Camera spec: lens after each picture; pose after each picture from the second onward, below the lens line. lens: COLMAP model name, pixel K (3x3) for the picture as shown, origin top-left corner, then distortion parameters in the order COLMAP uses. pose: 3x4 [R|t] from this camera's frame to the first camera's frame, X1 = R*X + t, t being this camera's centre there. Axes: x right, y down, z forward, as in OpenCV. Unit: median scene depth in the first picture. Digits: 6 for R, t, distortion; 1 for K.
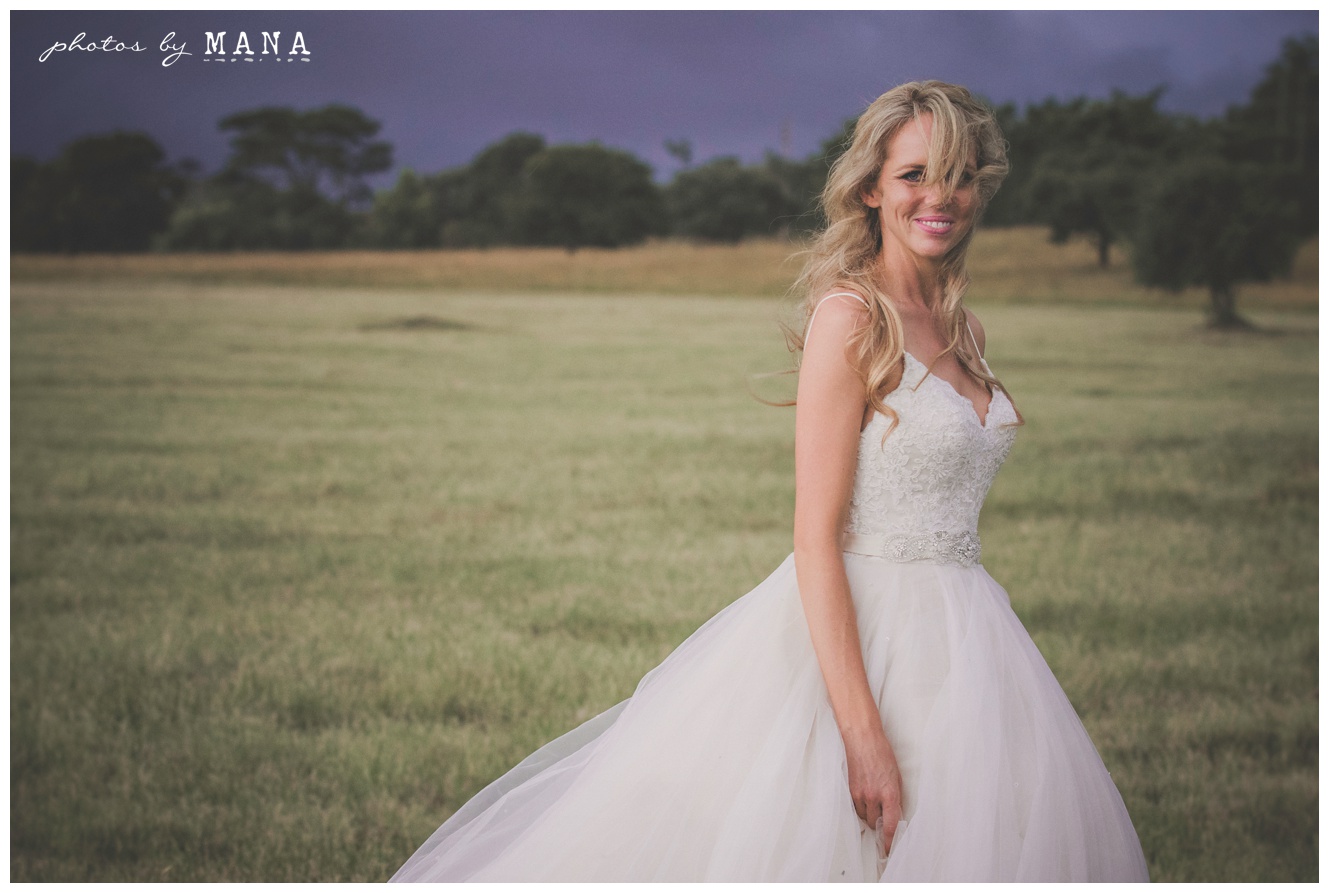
lens RADIAL K [[4494.4, 0, 664.5], [0, 4494.4, 446.5], [0, 0, 1]] dist [-0.205648, -1.099039]
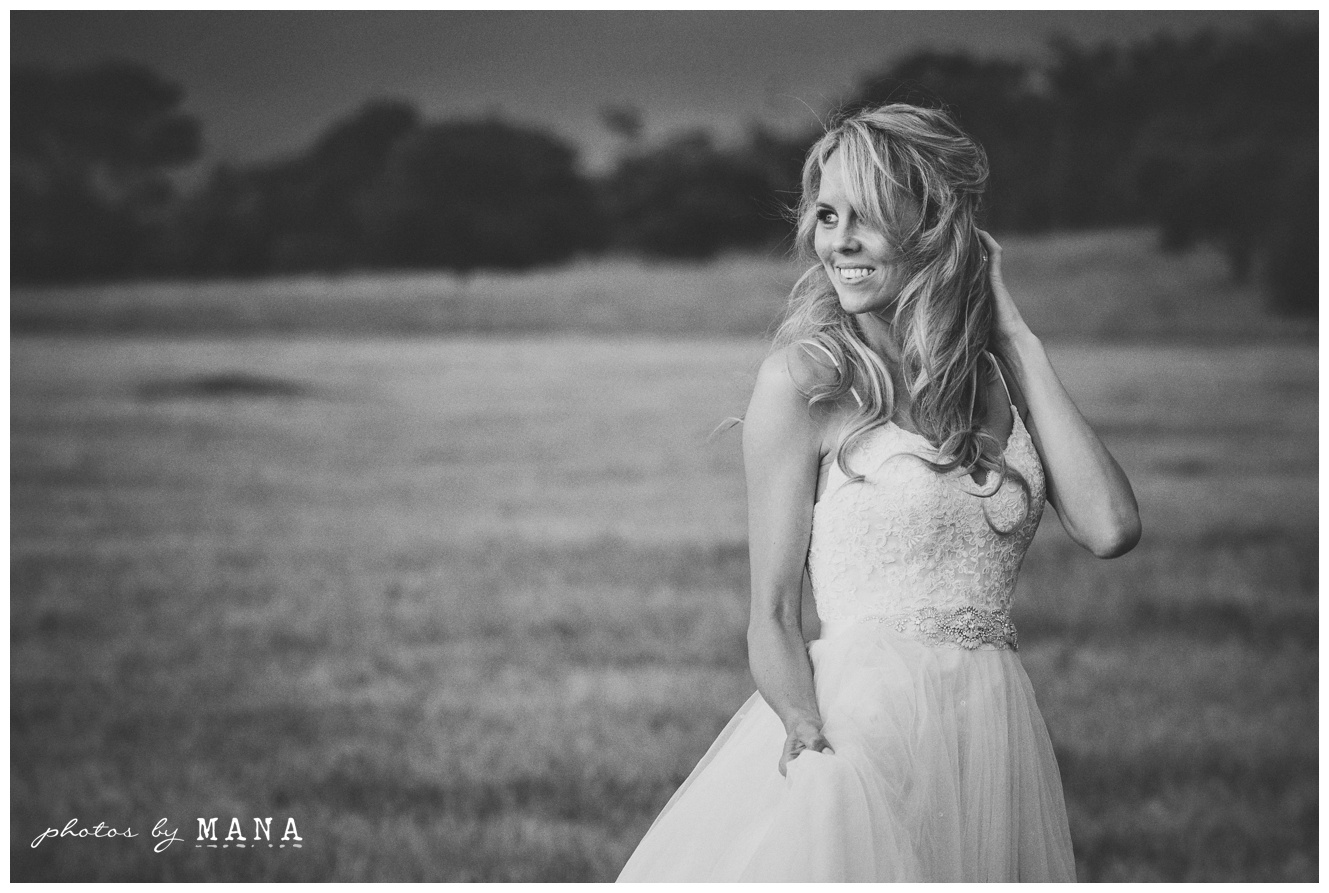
lens RADIAL K [[7221.6, 0, 664.5], [0, 7221.6, 446.5], [0, 0, 1]] dist [0.247807, 8.054201]
pose [[0.999761, -0.017894, -0.012529, 0.031310], [0.017672, 0.999689, -0.017623, 0.002907], [0.012840, 0.017398, 0.999766, -0.120847]]
